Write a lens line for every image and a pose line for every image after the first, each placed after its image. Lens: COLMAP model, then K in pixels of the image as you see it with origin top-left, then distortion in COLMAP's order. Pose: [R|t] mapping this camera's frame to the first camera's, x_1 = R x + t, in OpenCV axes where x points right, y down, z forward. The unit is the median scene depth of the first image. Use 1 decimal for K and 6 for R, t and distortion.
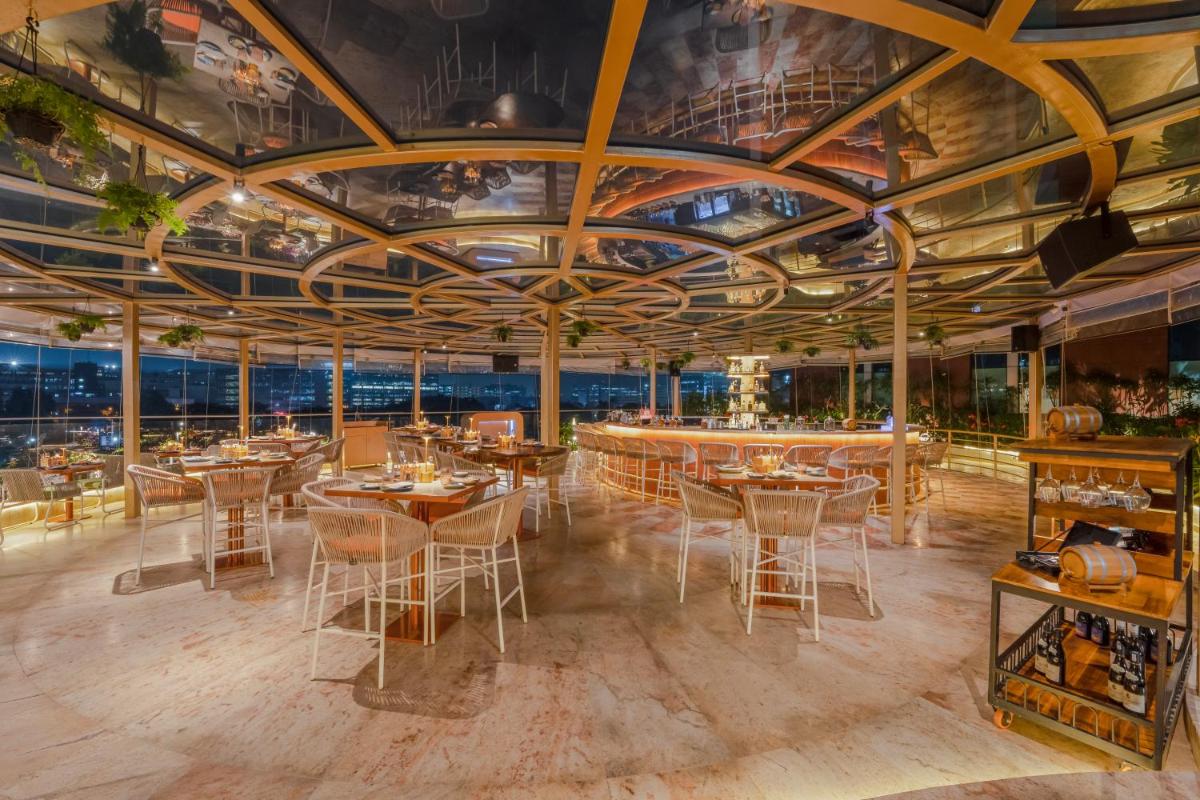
lens RADIAL K [[486.7, 0, 612.0], [0, 486.7, 399.7], [0, 0, 1]] dist [-0.020637, 0.000444]
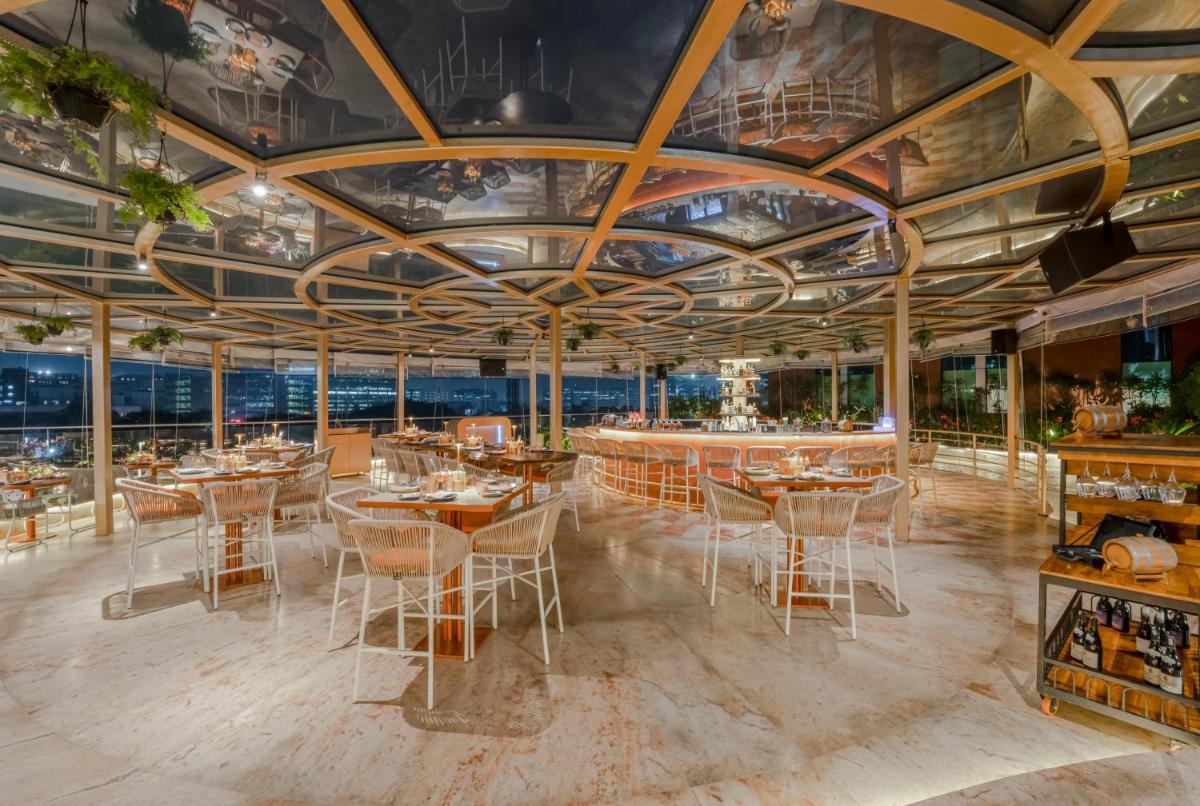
lens RADIAL K [[489.0, 0, 600.0], [0, 489.0, 403.0], [0, 0, 1]] dist [-0.020261, 0.000398]
pose [[0.997763, -0.008419, 0.066324, -0.130810], [0.008449, 0.999964, -0.000172, -0.001487], [-0.066320, 0.000732, 0.997798, 0.011772]]
